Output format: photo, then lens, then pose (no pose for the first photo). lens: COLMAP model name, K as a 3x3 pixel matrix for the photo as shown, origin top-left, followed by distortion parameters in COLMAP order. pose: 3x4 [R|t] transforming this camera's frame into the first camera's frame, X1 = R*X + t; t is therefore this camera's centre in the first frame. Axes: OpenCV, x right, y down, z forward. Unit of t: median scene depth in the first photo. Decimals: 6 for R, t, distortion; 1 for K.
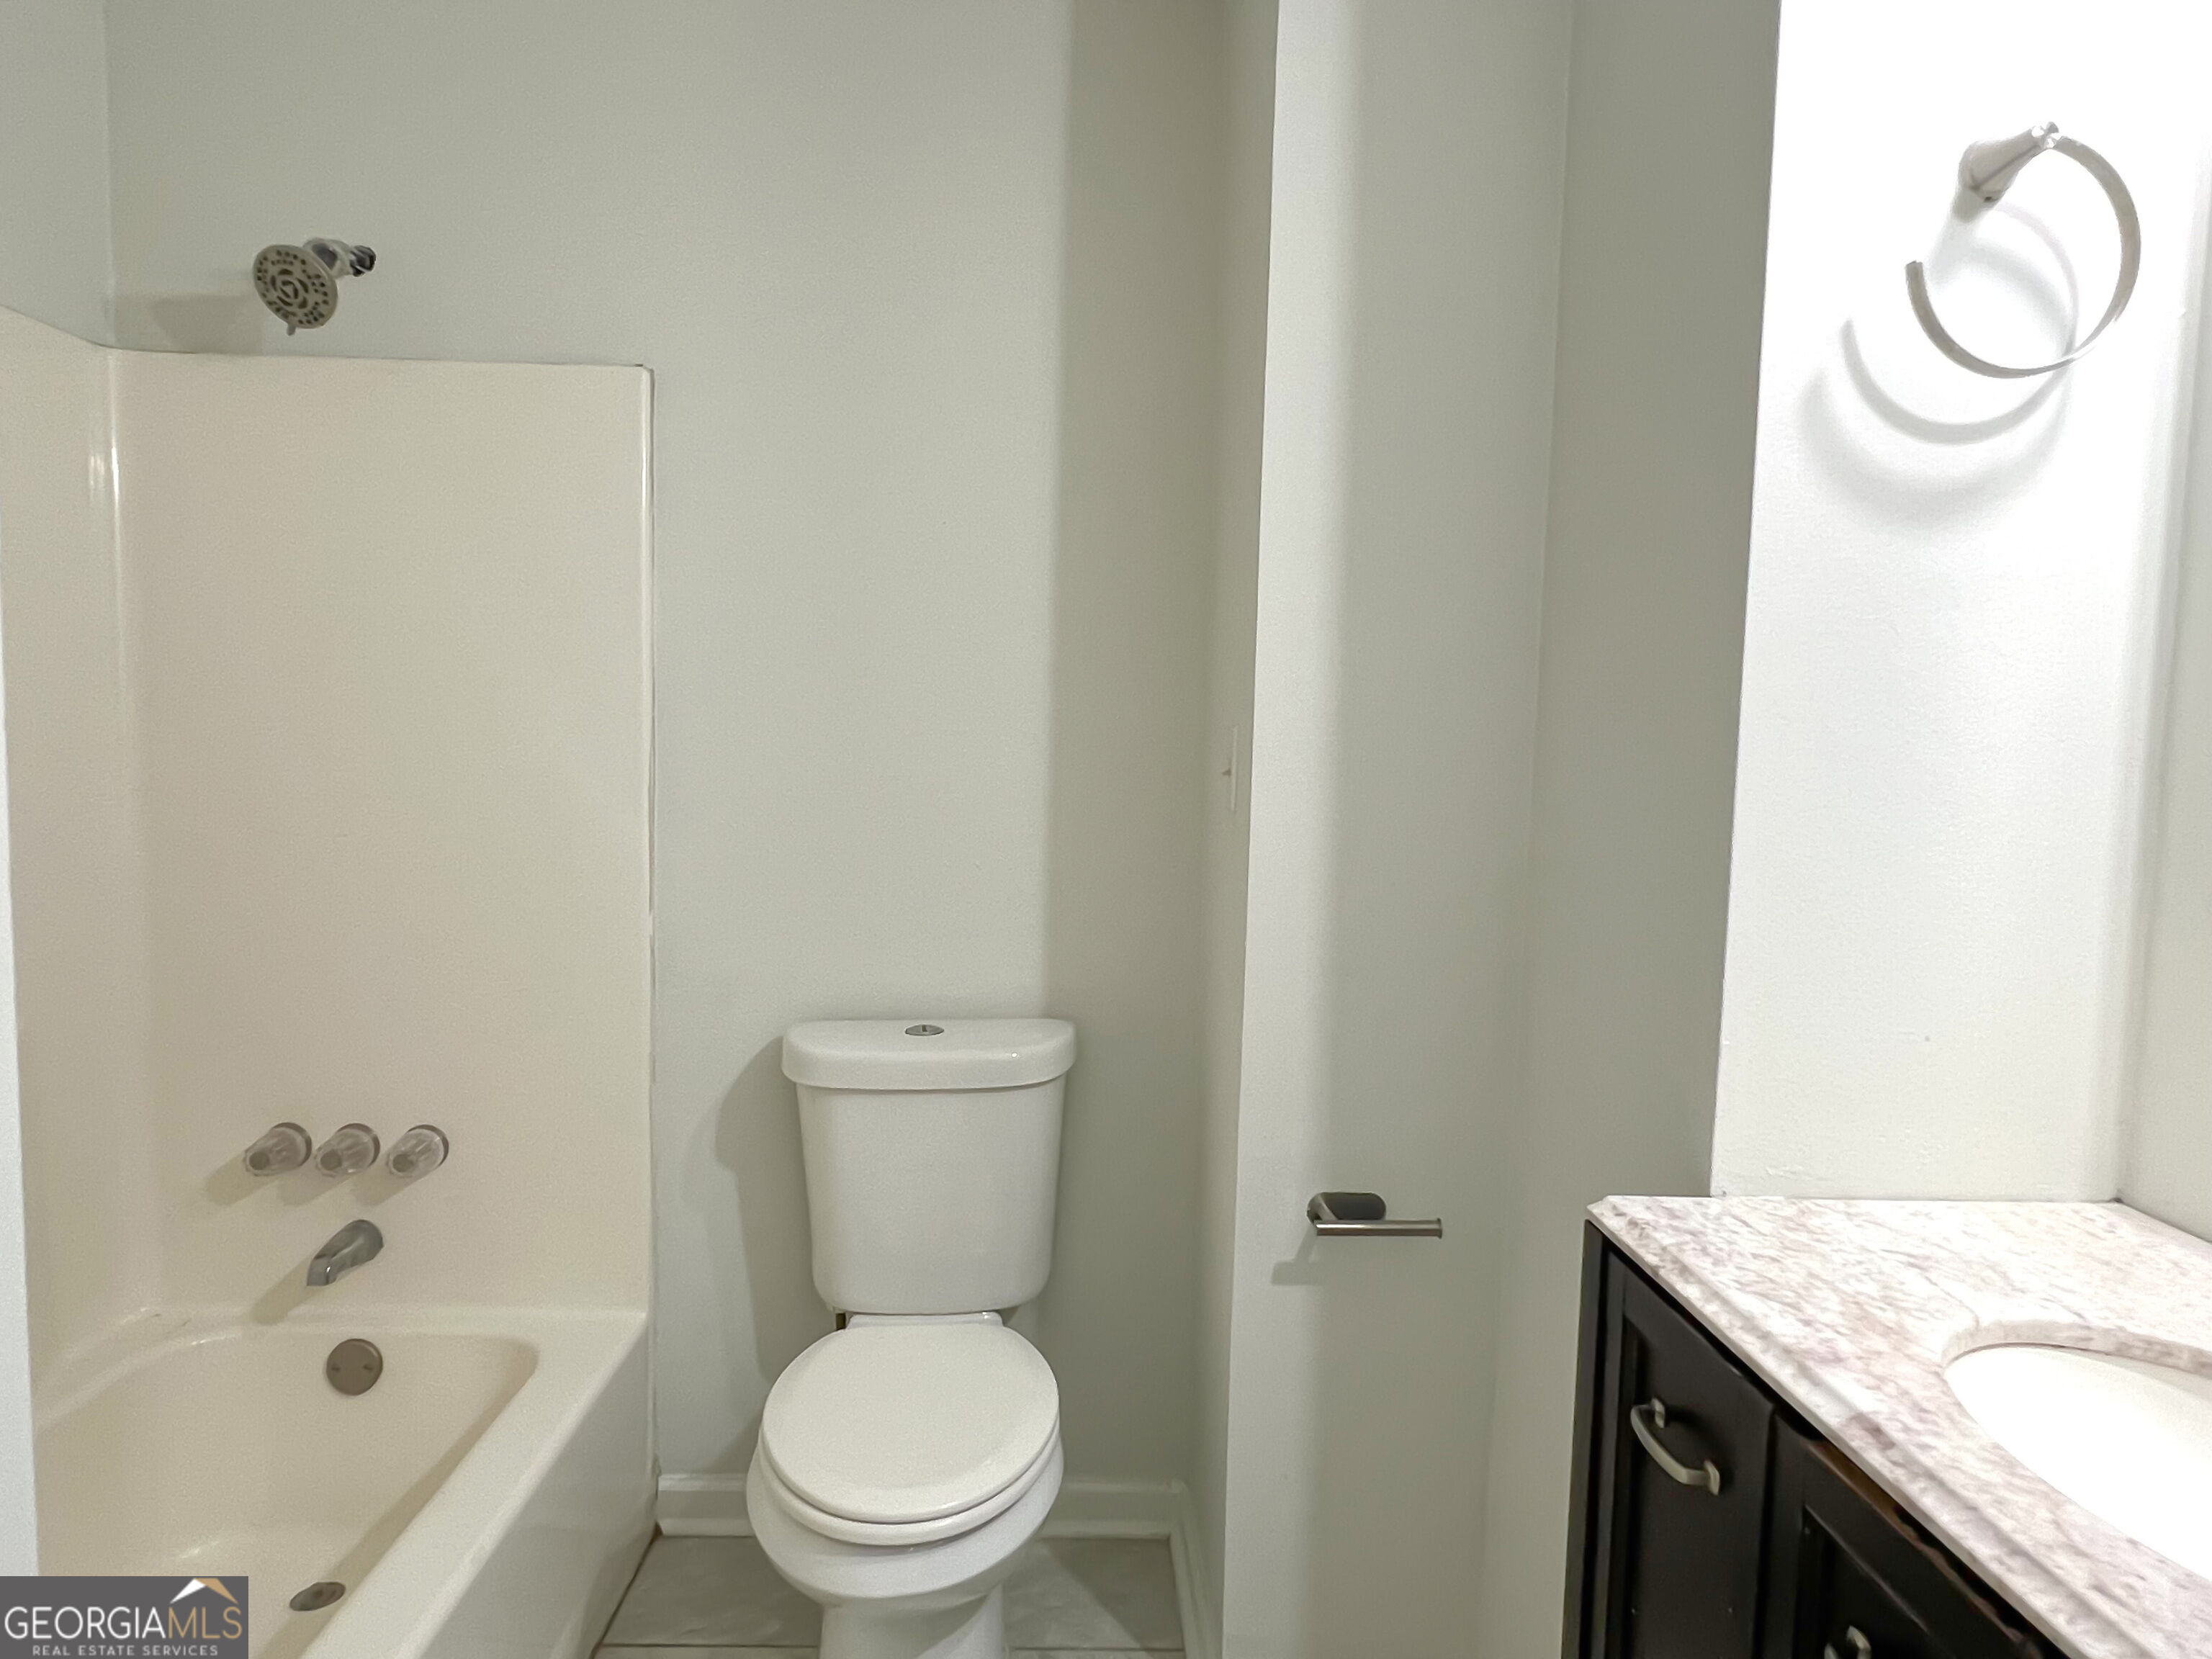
lens RADIAL K [[1395.3, 0, 1097.4], [0, 1395.3, 842.6], [0, 0, 1]] dist [-0.001004, -0.001410]
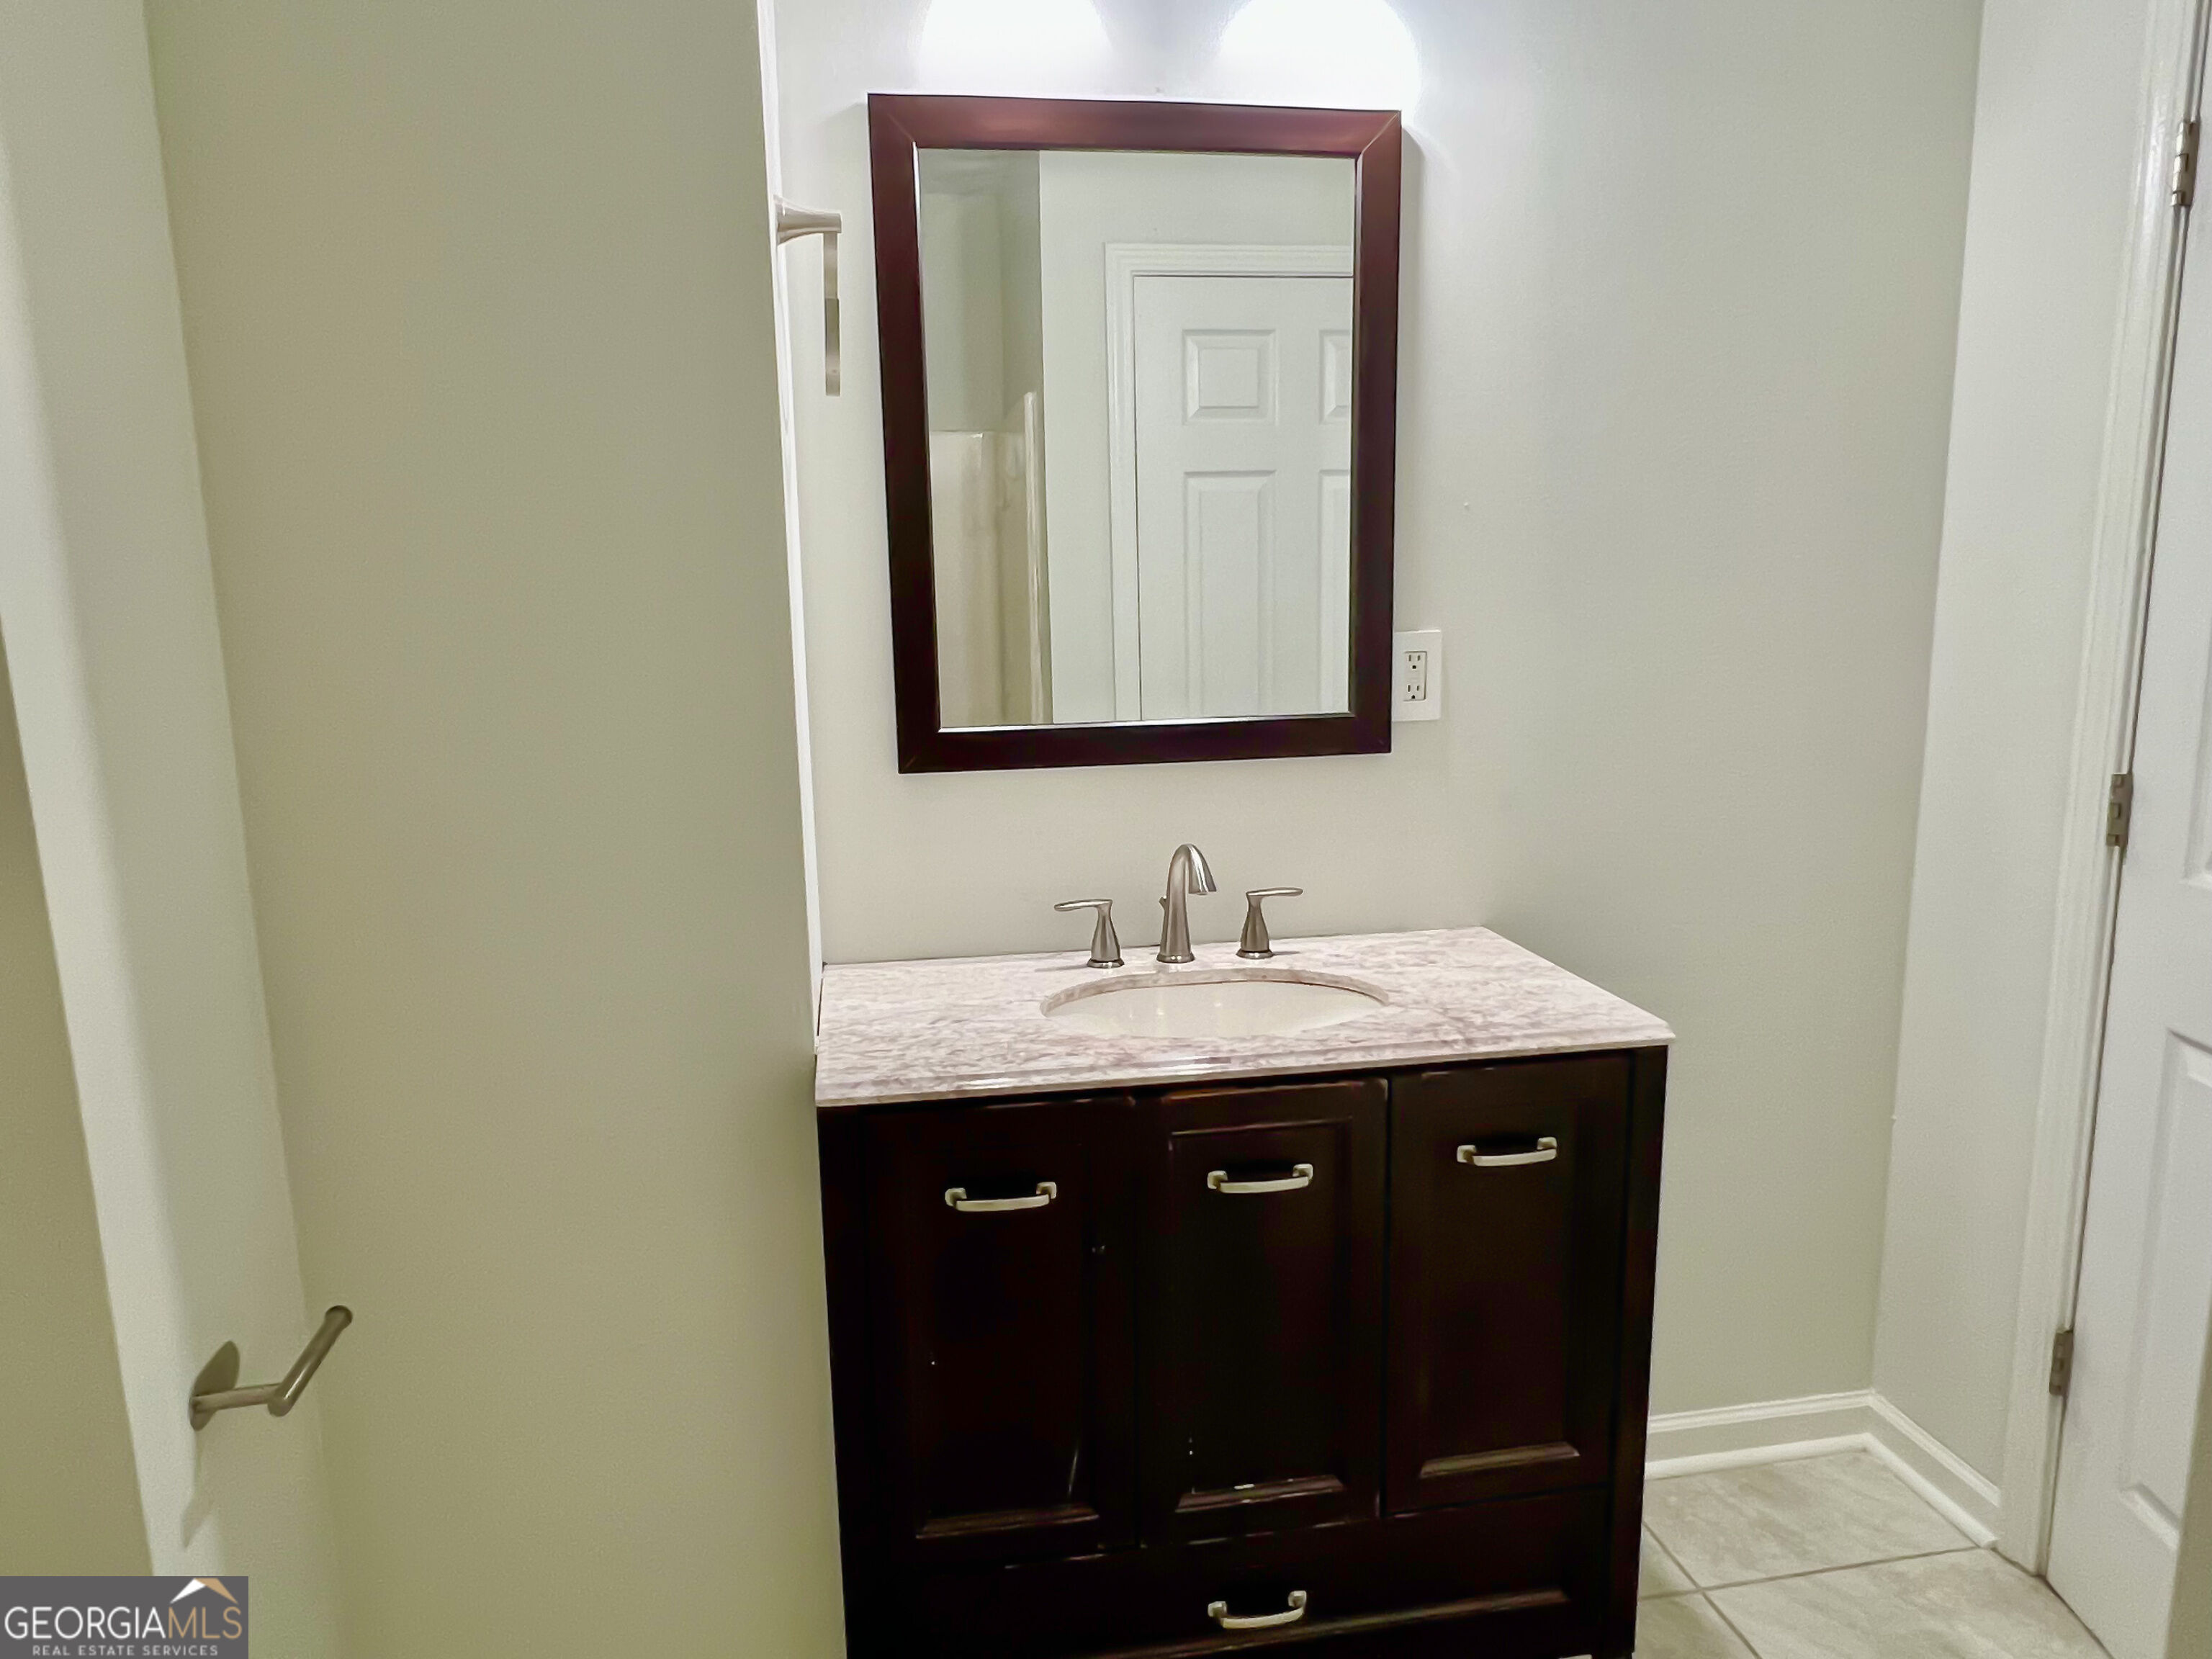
lens RADIAL K [[1395.3, 0, 1097.4], [0, 1395.3, 842.6], [0, 0, 1]] dist [-0.001004, -0.001410]
pose [[-0.140522, -0.192224, 0.971238, -0.847094], [0.091618, 0.974238, 0.206074, -0.173026], [-0.985829, 0.117941, -0.119291, 1.042745]]
